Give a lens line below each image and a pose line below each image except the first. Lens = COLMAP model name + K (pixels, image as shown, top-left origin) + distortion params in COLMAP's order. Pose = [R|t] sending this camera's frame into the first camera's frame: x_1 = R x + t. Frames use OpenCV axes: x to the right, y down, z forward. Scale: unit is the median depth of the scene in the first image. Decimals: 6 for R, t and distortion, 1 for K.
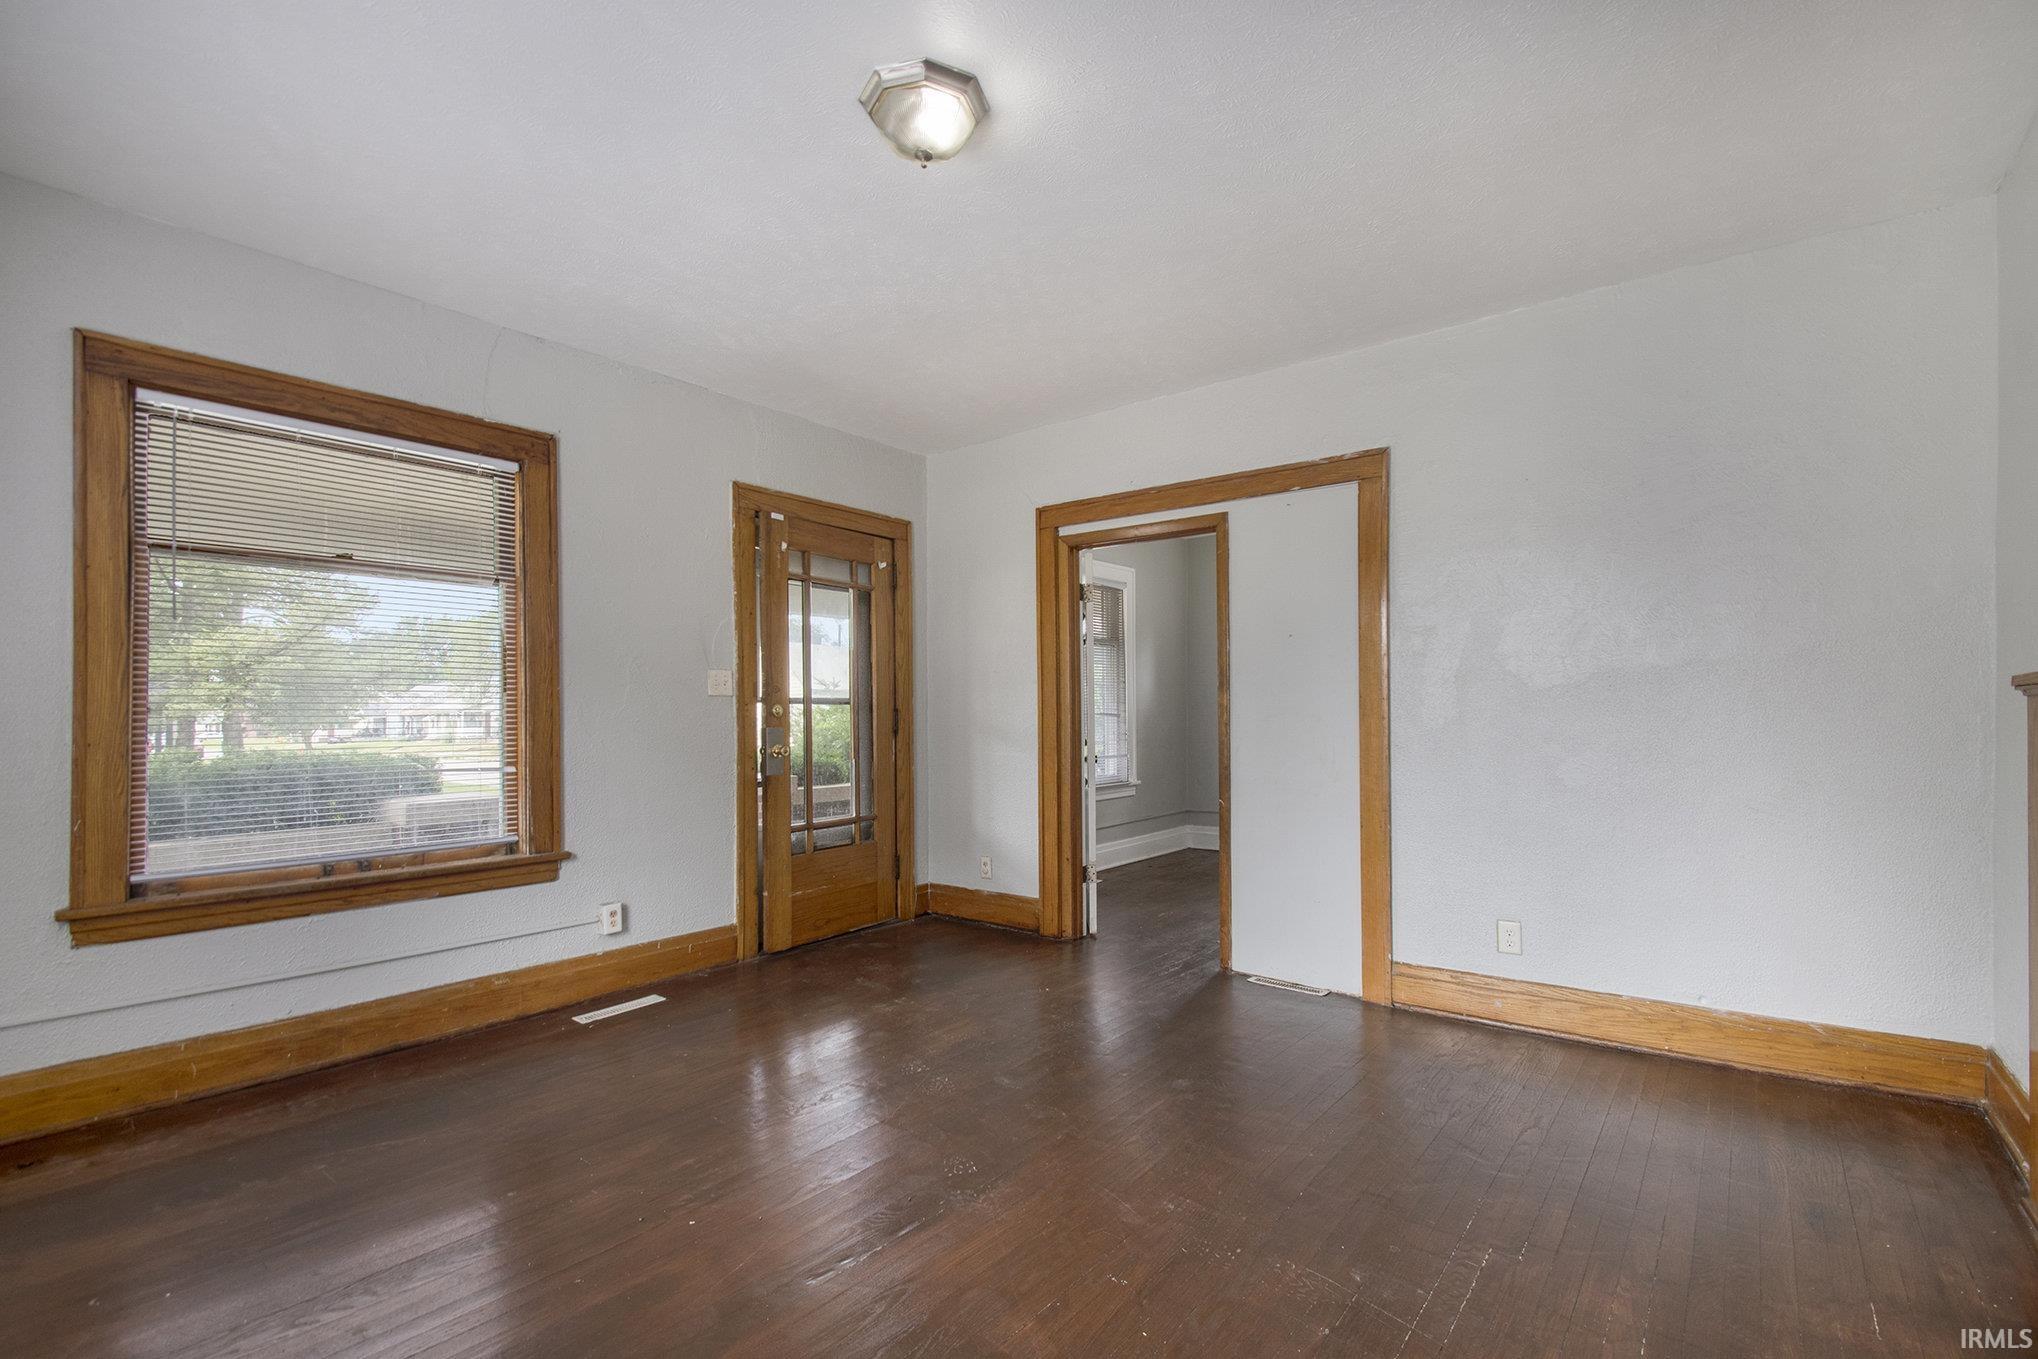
lens RADIAL K [[894.6, 0, 1032.9], [0, 894.6, 723.1], [0, 0, 1]] dist [-0.003454, -0.000088]
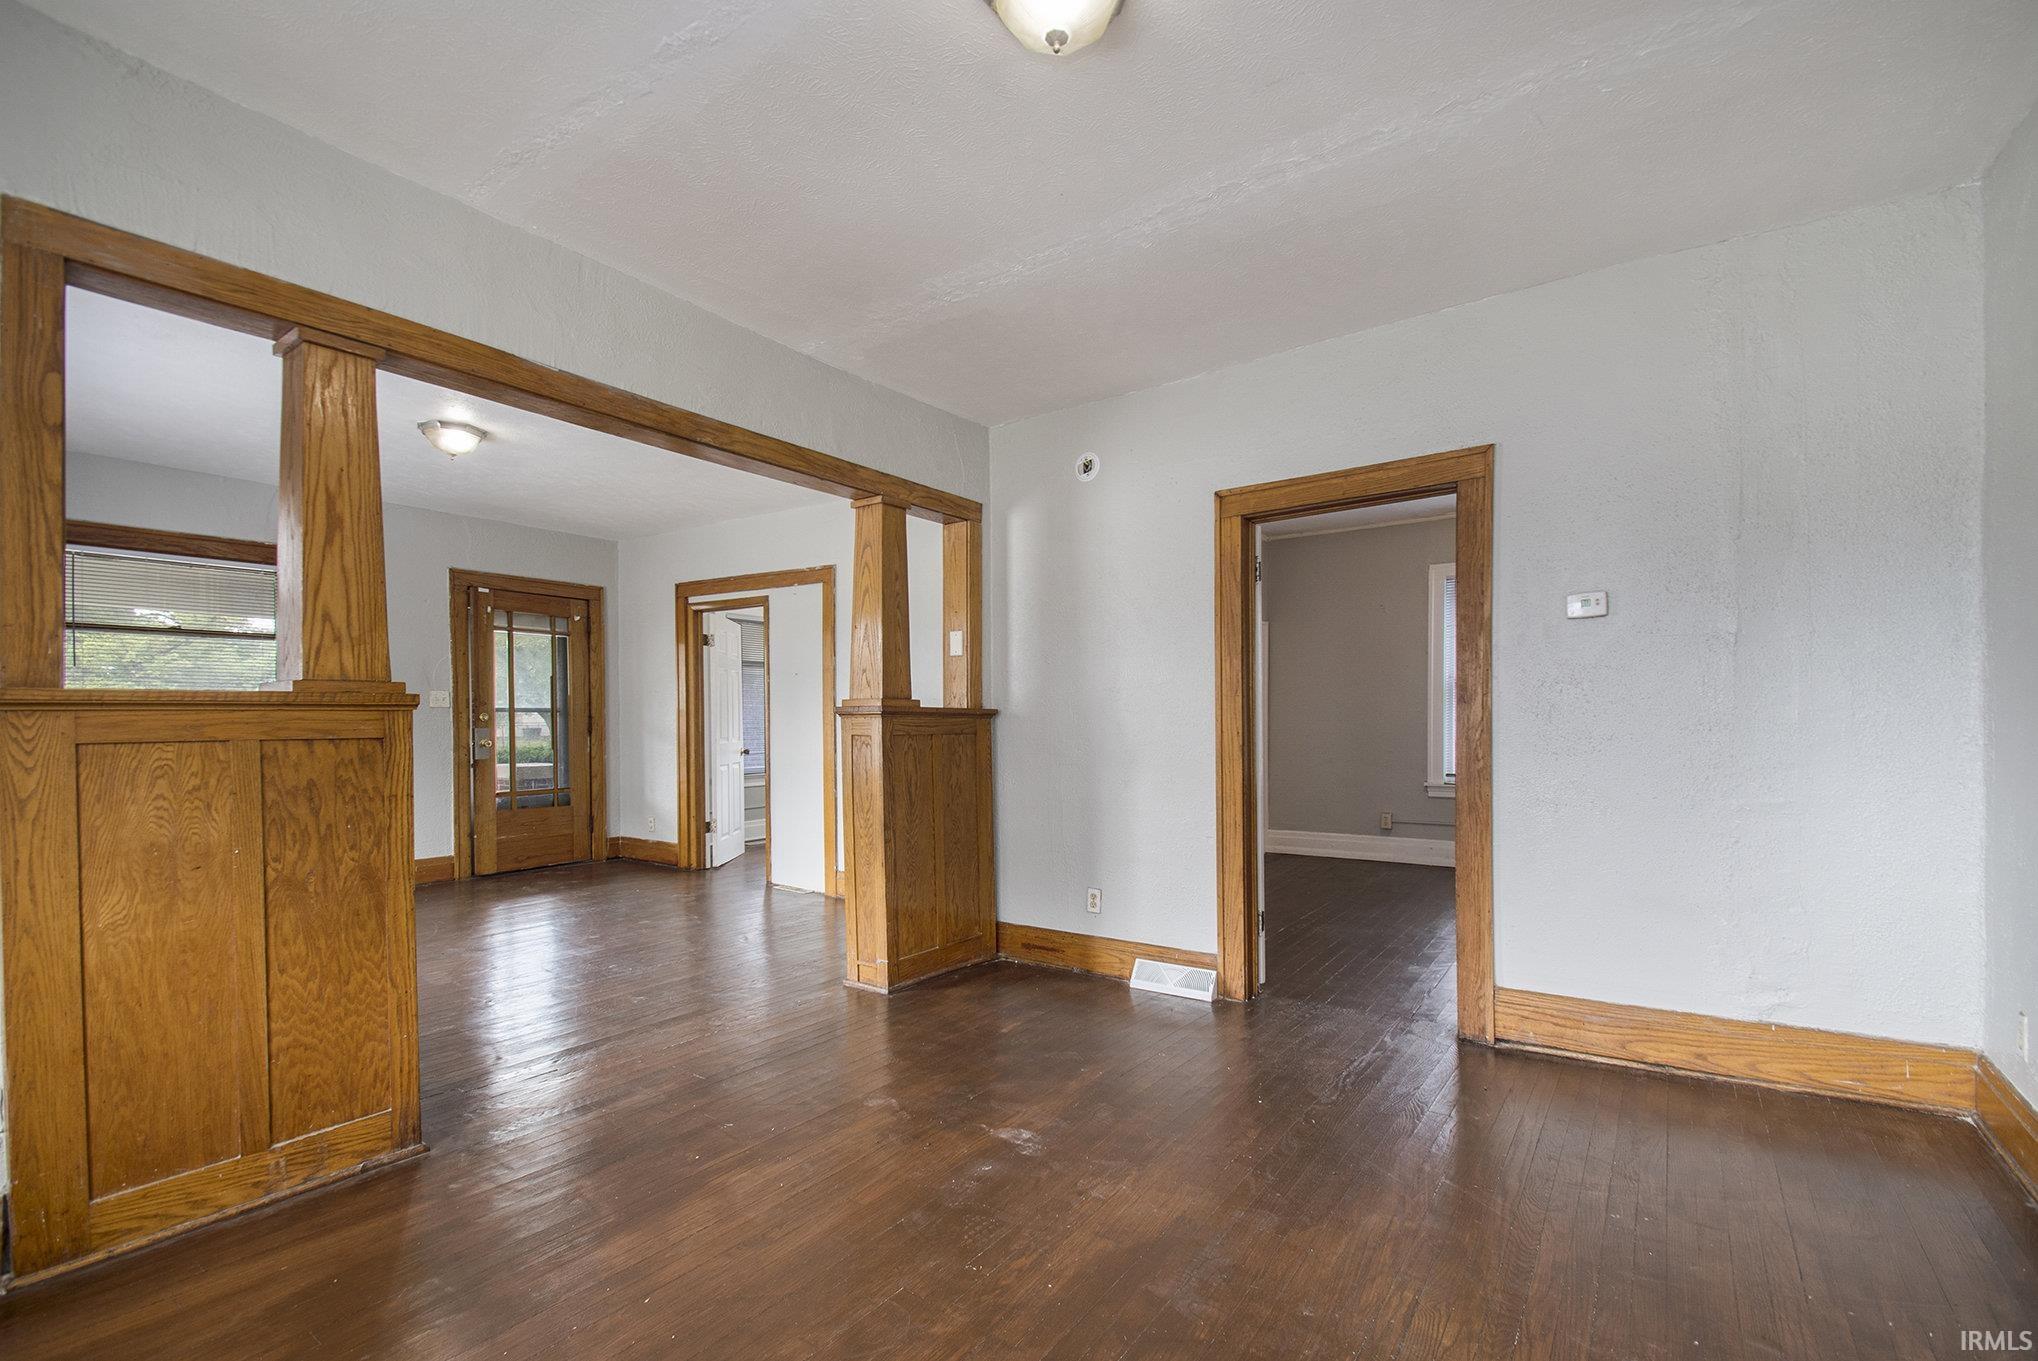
lens RADIAL K [[894.6, 0, 1047.8], [0, 894.6, 731.9], [0, 0, 1]] dist [-0.003454, -0.000088]
pose [[0.997717, 0.008826, 0.066958, 0.532504], [-0.009328, 0.999931, 0.007197, -0.007536], [-0.066890, -0.007805, 0.997730, -0.545845]]
